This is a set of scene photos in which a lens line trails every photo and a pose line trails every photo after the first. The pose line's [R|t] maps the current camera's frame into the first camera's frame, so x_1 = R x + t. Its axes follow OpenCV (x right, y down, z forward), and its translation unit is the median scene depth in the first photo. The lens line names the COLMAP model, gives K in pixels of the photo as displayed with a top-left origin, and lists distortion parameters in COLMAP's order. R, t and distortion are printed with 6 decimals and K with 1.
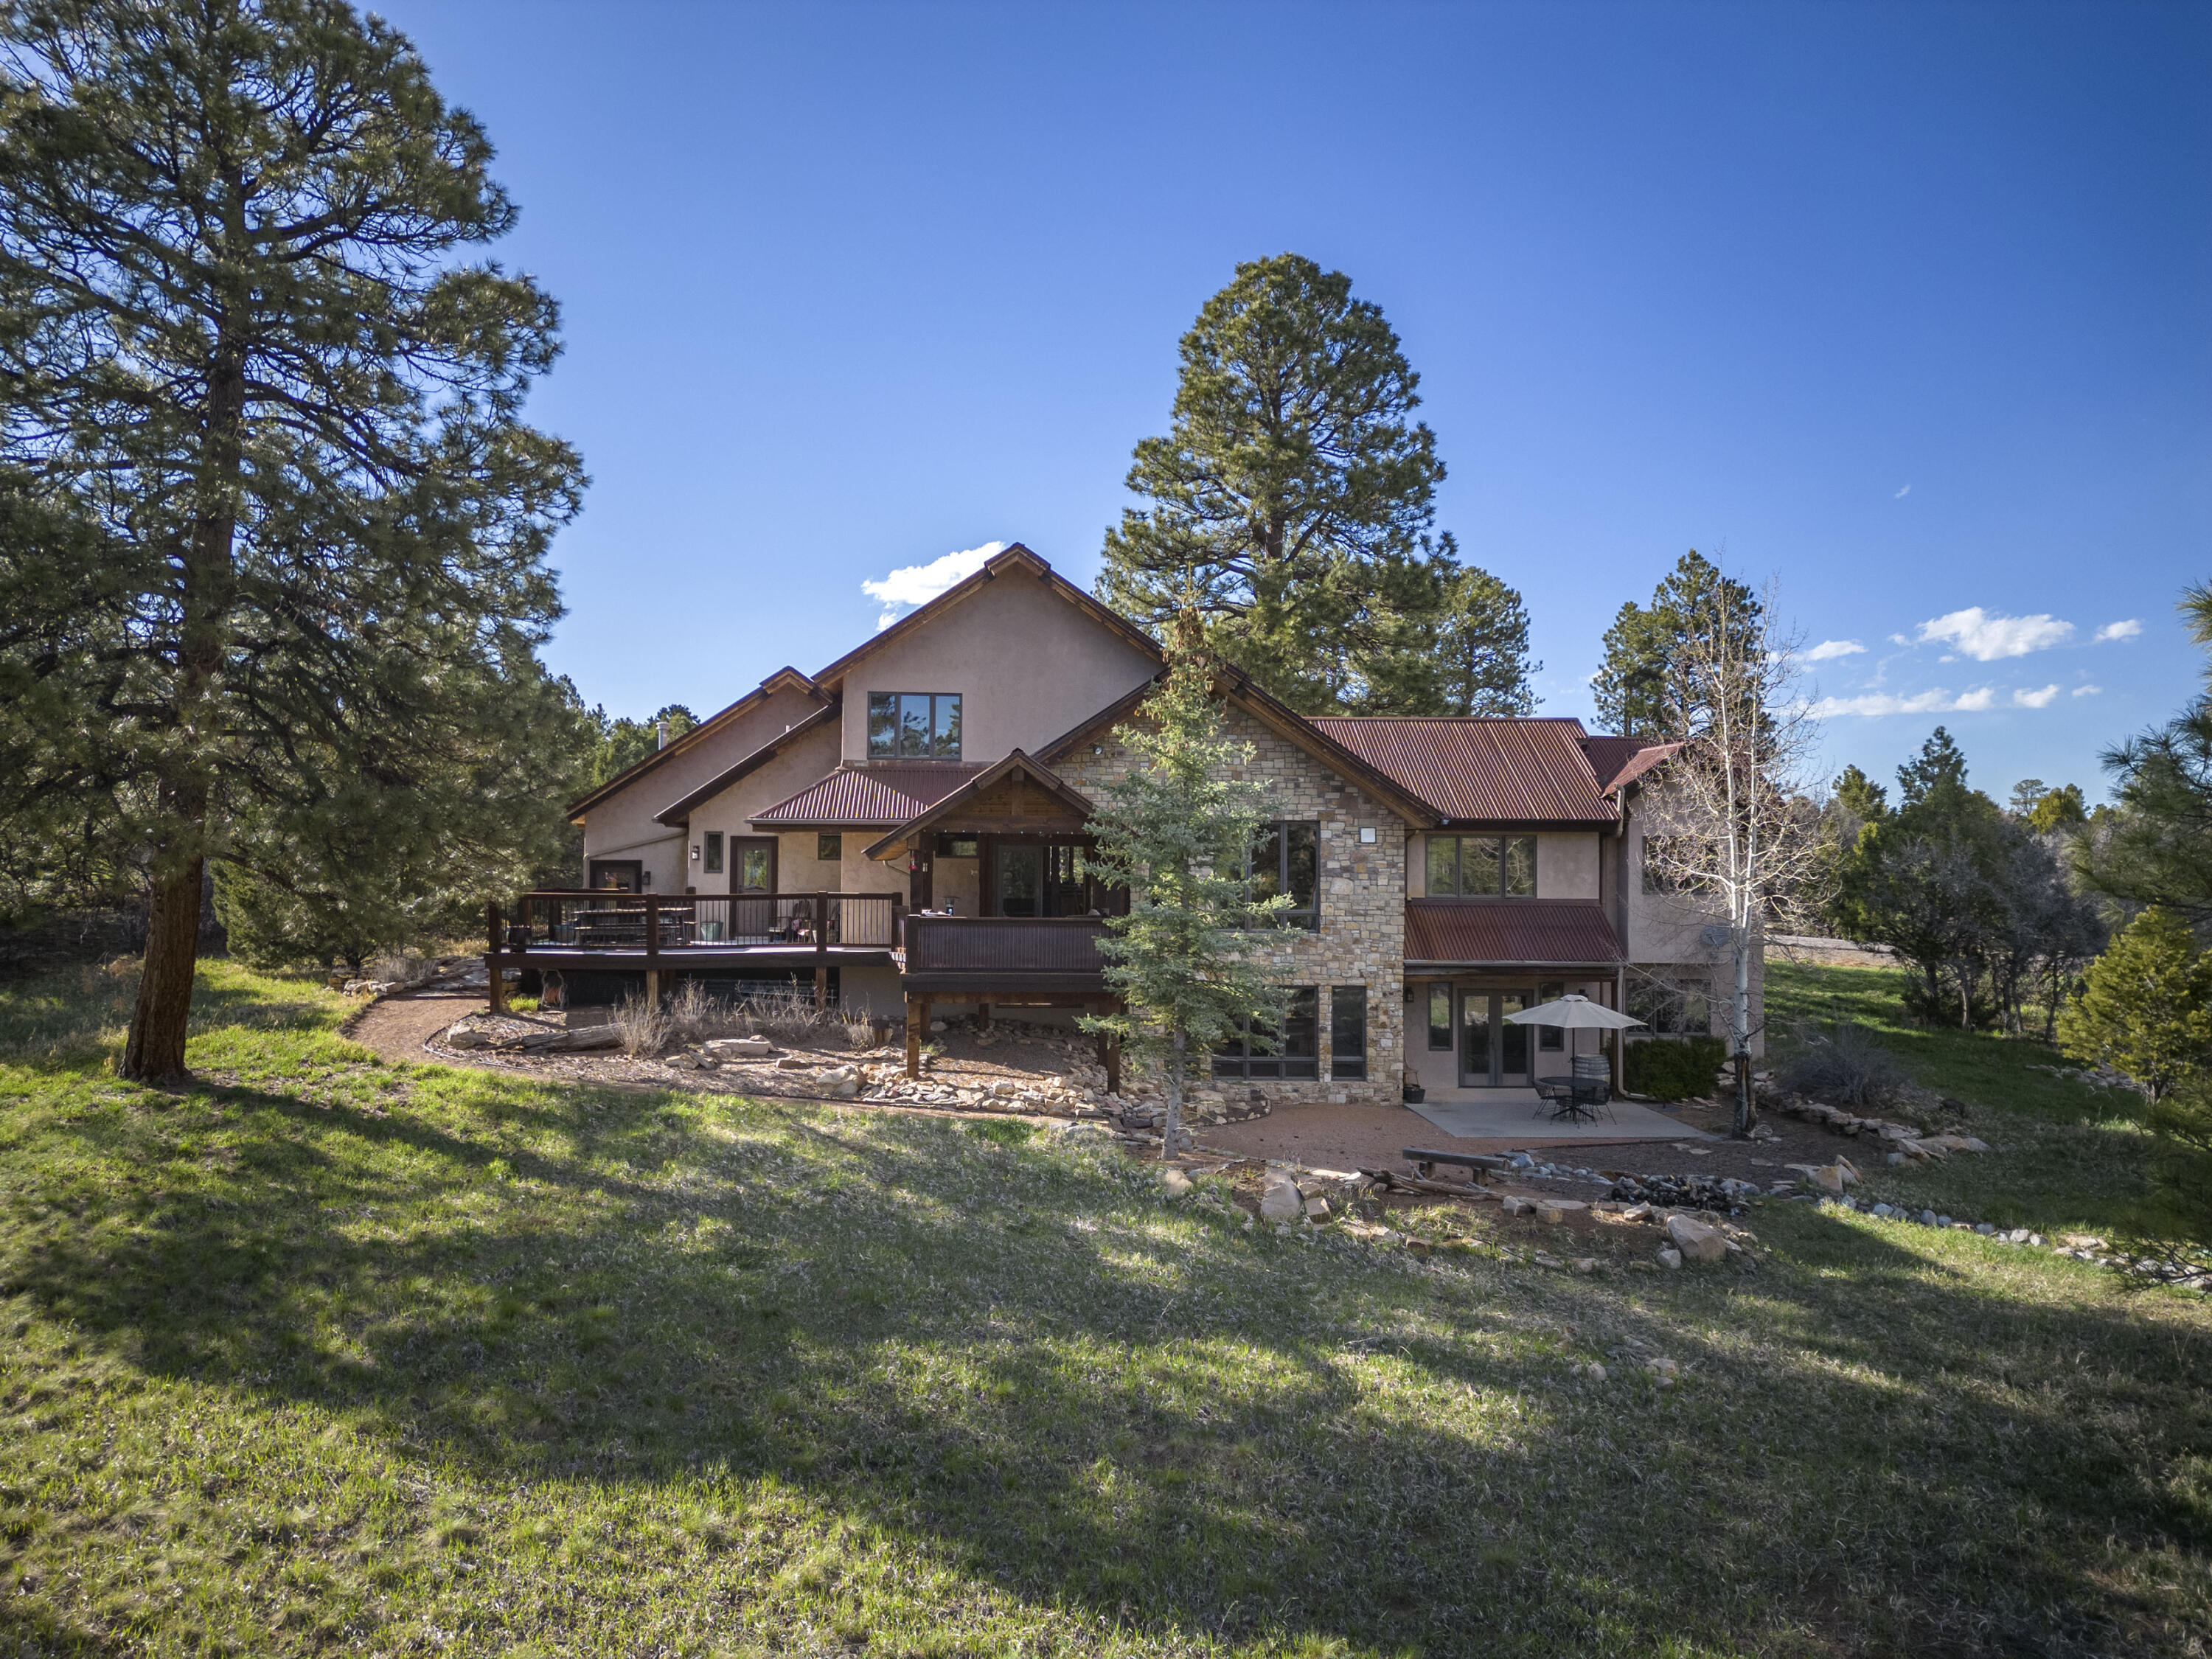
lens RADIAL K [[1559.5, 0, 1130.7], [0, 1559.5, 827.4], [0, 0, 1]] dist [0.079414, -0.051870]
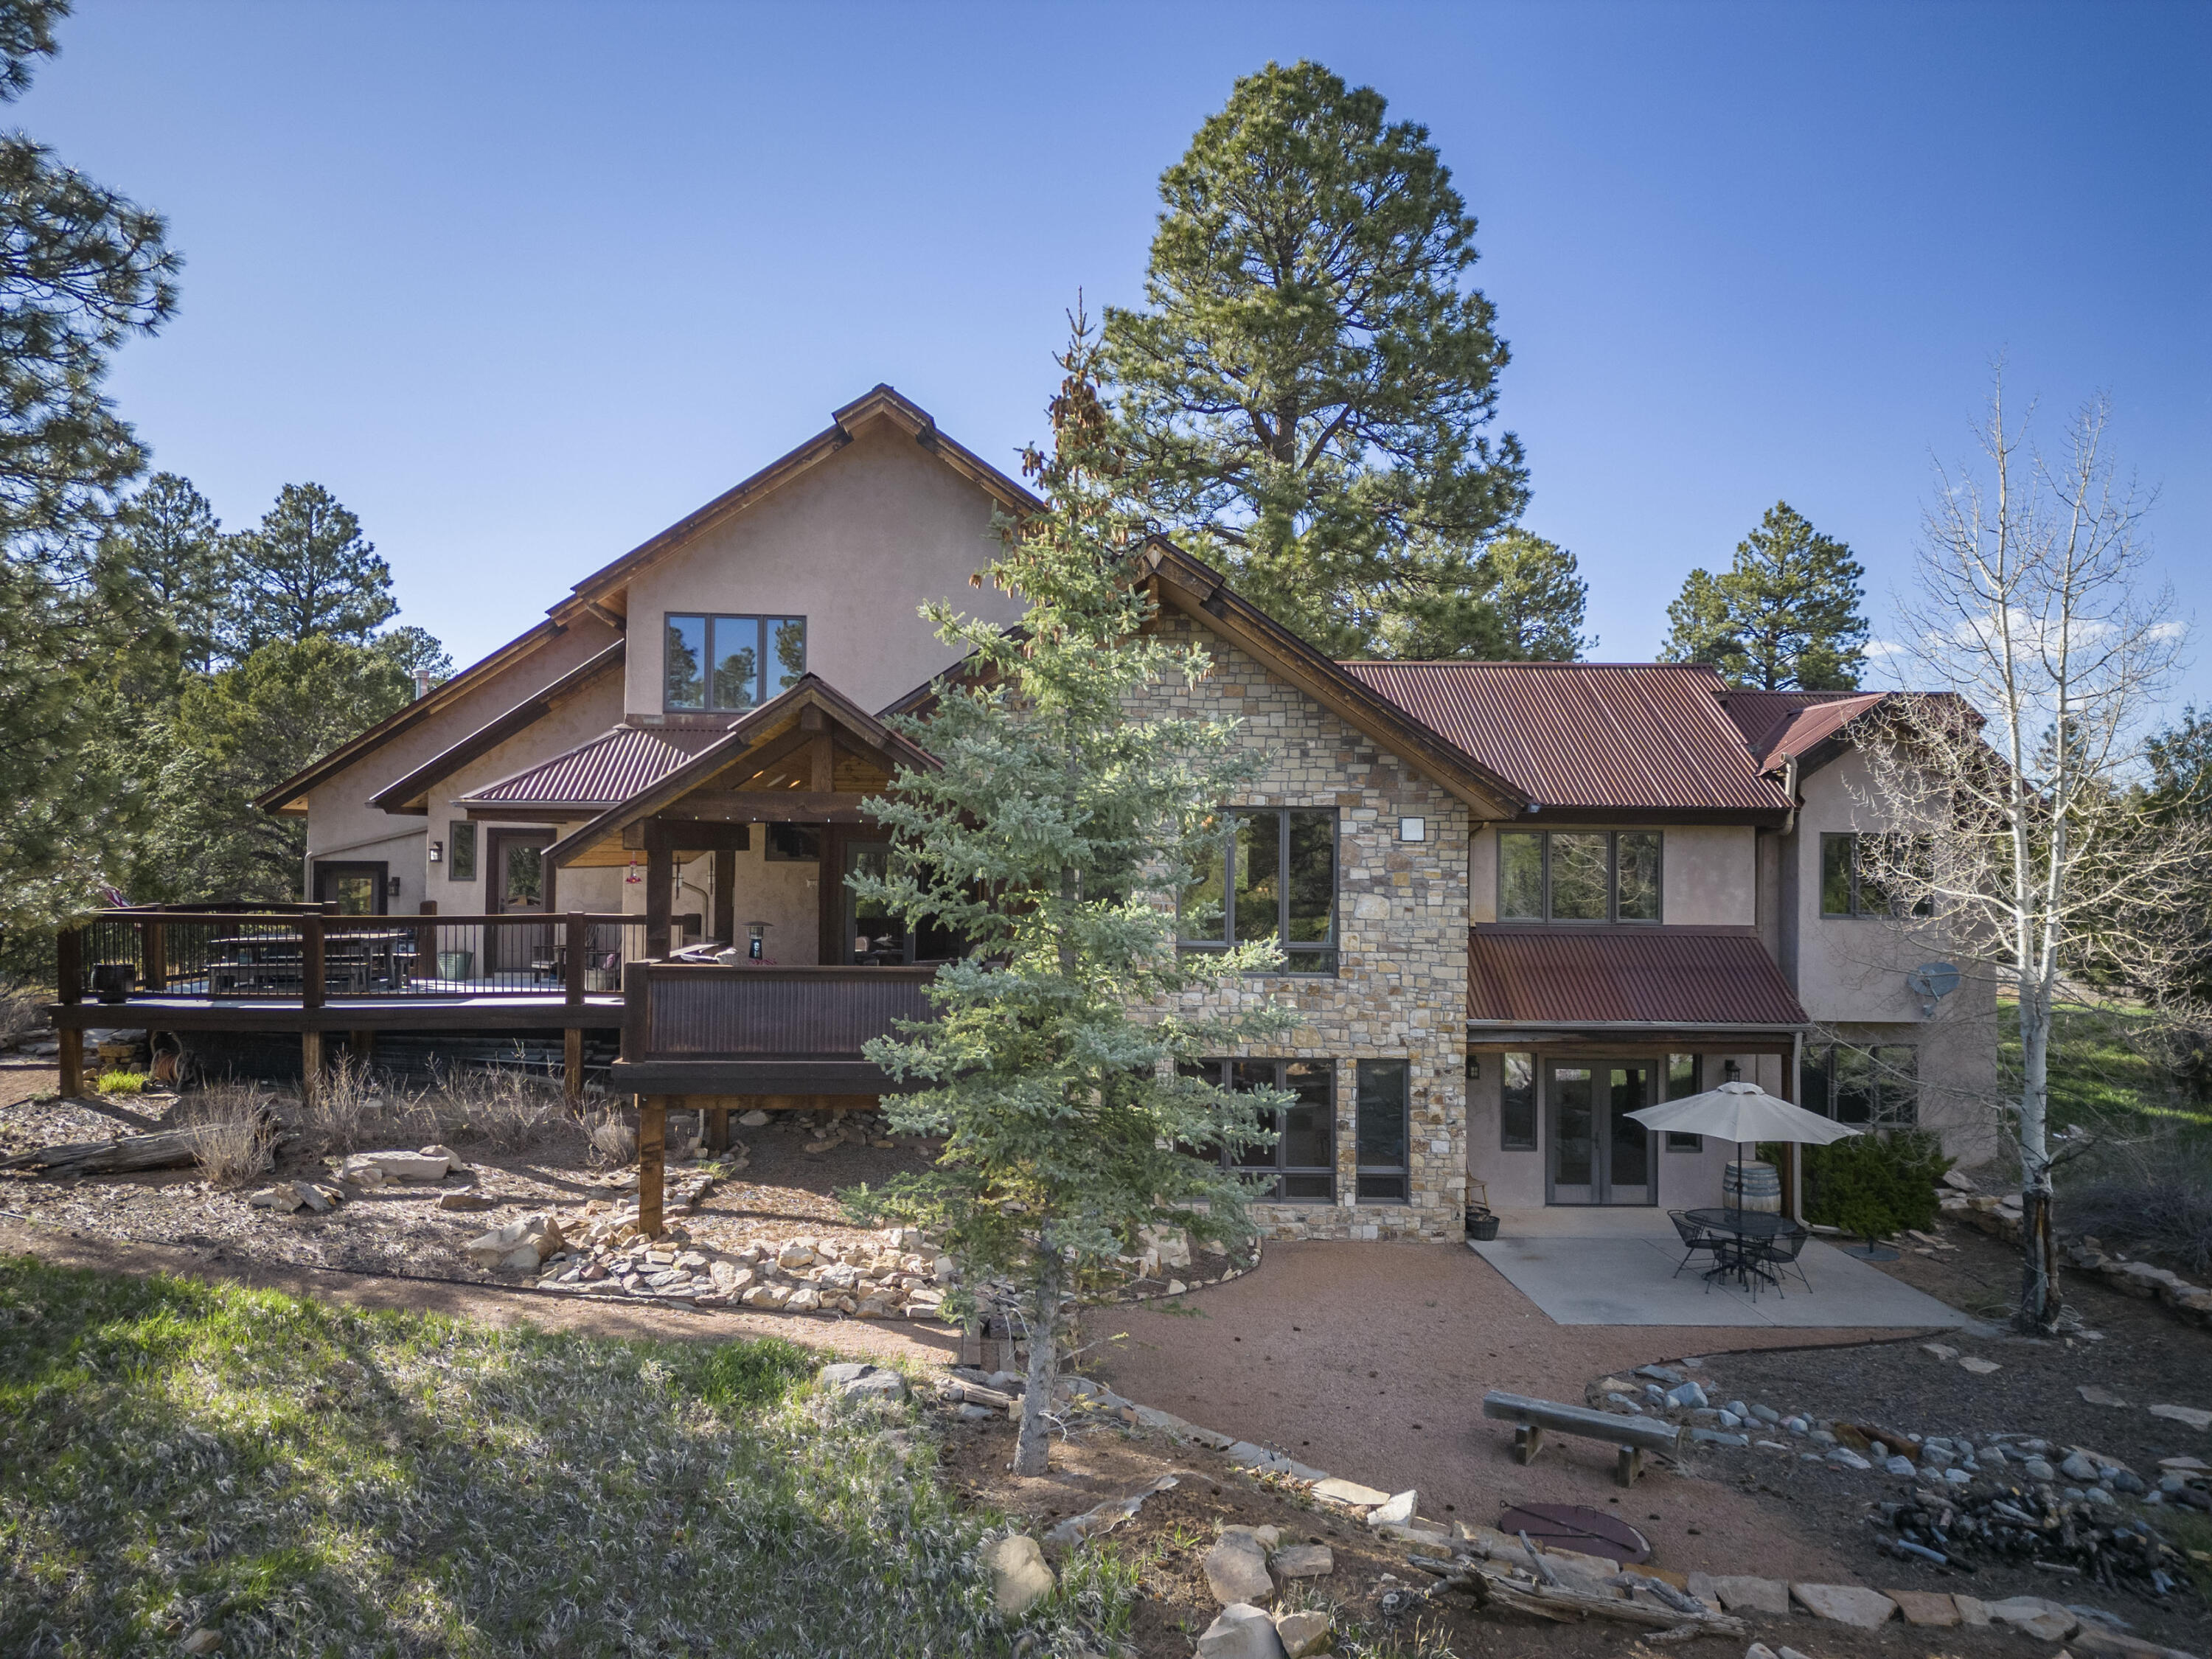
lens RADIAL K [[1531.3, 0, 1138.5], [0, 1531.3, 821.3], [0, 0, 1]] dist [0.066560, -0.046128]
pose [[0.999887, 0.003738, -0.014544, 0.044767], [-0.003782, 0.999988, -0.003007, 0.003913], [0.014532, 0.003062, 0.999890, 0.343695]]
